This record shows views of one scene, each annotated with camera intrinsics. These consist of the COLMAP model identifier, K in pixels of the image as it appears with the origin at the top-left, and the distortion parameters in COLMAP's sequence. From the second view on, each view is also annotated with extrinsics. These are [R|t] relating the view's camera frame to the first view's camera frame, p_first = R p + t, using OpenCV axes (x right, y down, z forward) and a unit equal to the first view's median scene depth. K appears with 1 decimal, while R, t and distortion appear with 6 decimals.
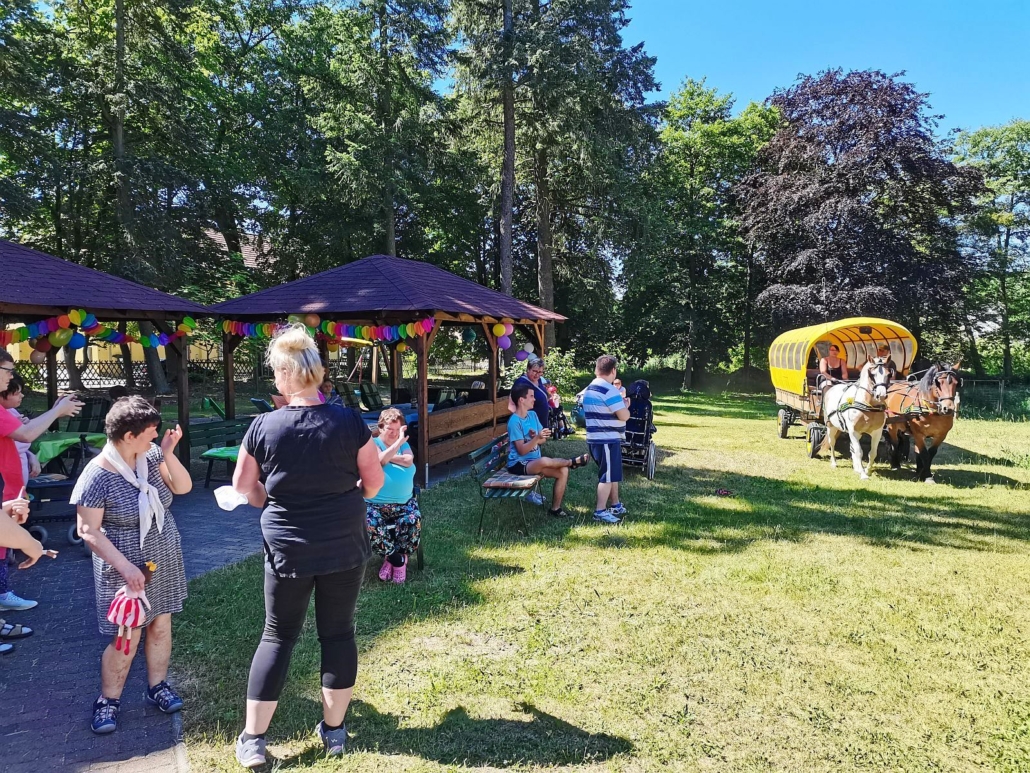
lens RADIAL K [[789.9, 0, 515.0], [0, 789.9, 386.5], [0, 0, 1]] dist [0.044798, -0.027358]
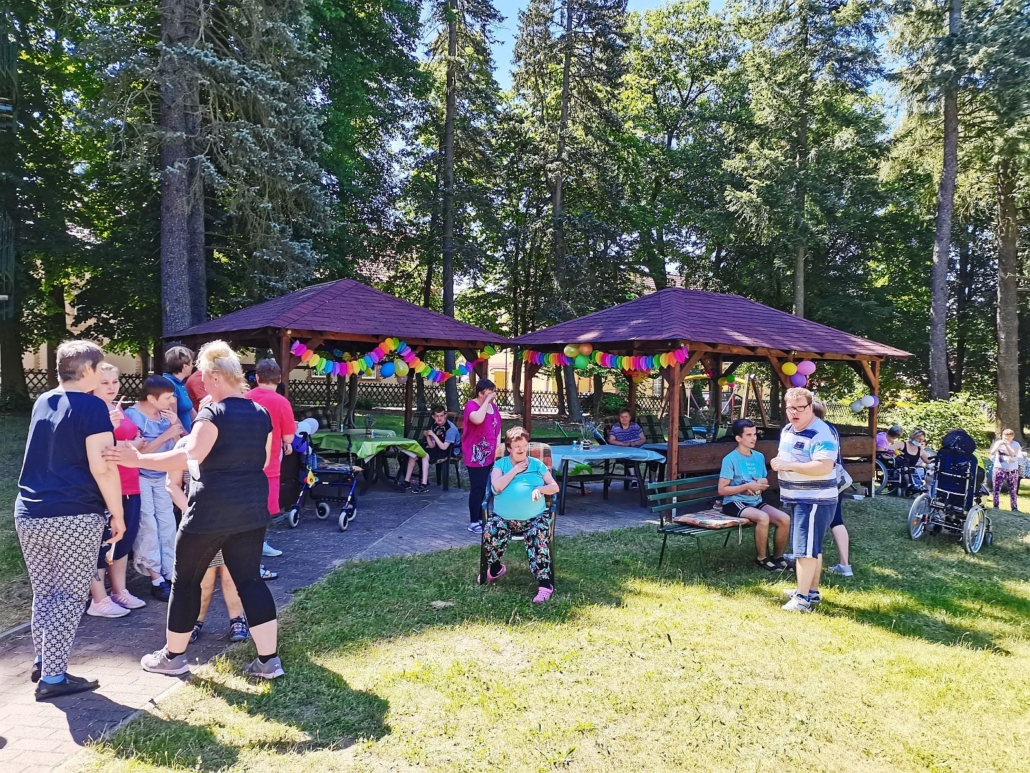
lens RADIAL K [[789.9, 0, 515.0], [0, 789.9, 386.5], [0, 0, 1]] dist [0.044798, -0.027358]
pose [[0.832331, 0.036674, -0.553064, 0.103602], [-0.066235, 0.997240, -0.033552, 0.002772], [0.550307, 0.064559, 0.832463, 0.026447]]
